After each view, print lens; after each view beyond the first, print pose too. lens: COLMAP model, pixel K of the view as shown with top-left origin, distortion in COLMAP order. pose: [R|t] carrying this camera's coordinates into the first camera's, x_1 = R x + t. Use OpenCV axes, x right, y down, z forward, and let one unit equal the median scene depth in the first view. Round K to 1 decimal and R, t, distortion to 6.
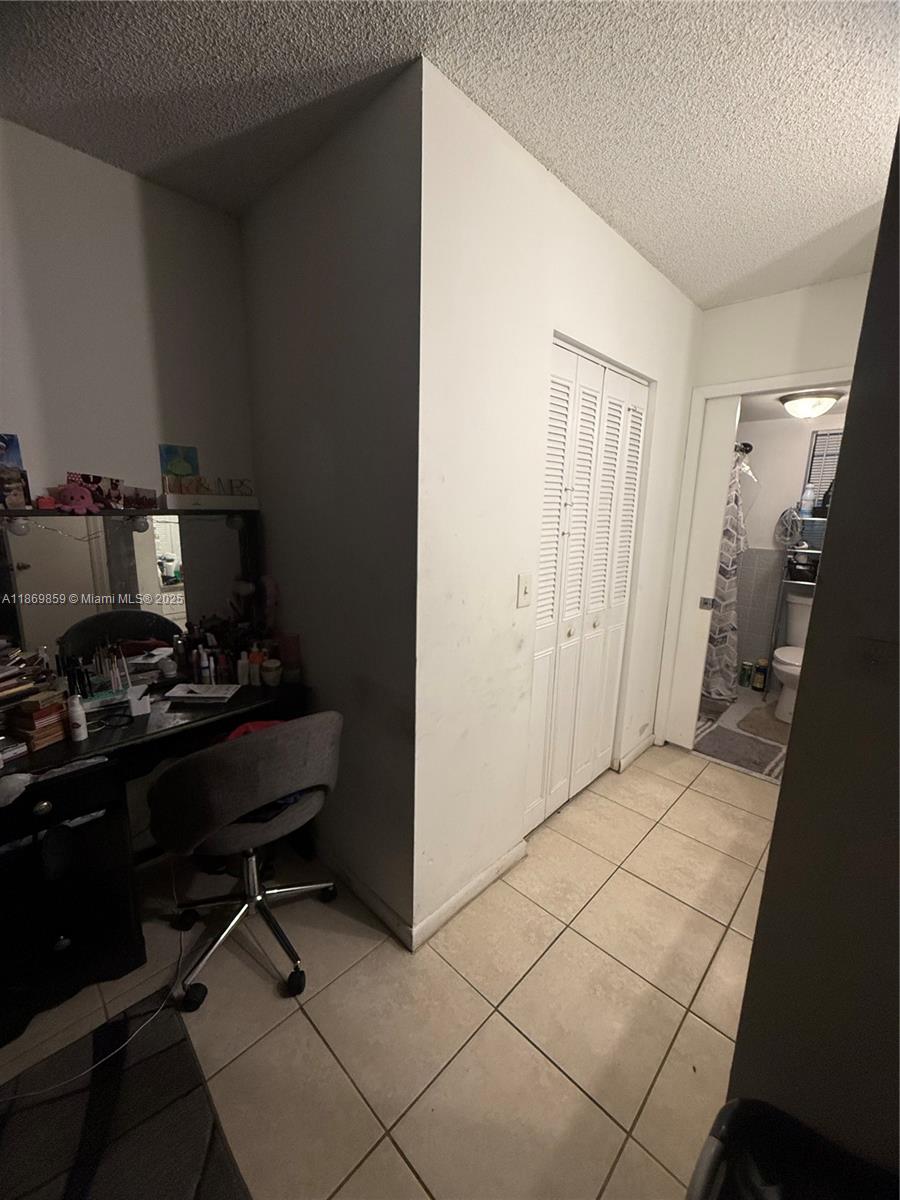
lens RADIAL K [[476.2, 0, 447.1], [0, 476.2, 601.6], [0, 0, 1]] dist [-0.003023, -0.000245]
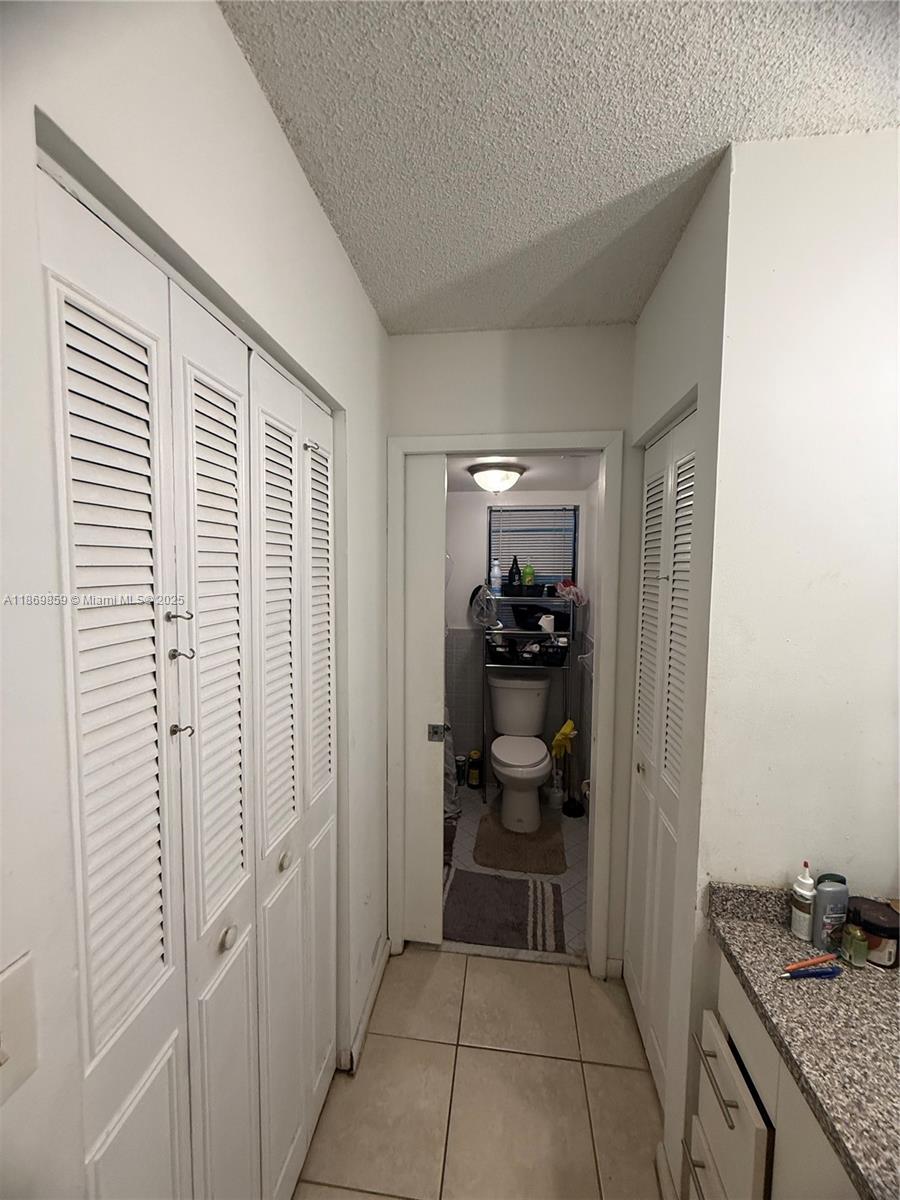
lens RADIAL K [[476.2, 0, 450.6], [0, 476.2, 600.3], [0, 0, 1]] dist [-0.003023, -0.000245]
pose [[0.789579, -0.054919, 0.611187, 0.136931], [0.130161, 0.988313, -0.079345, -0.132617], [-0.599686, 0.142202, 0.787499, 0.397765]]
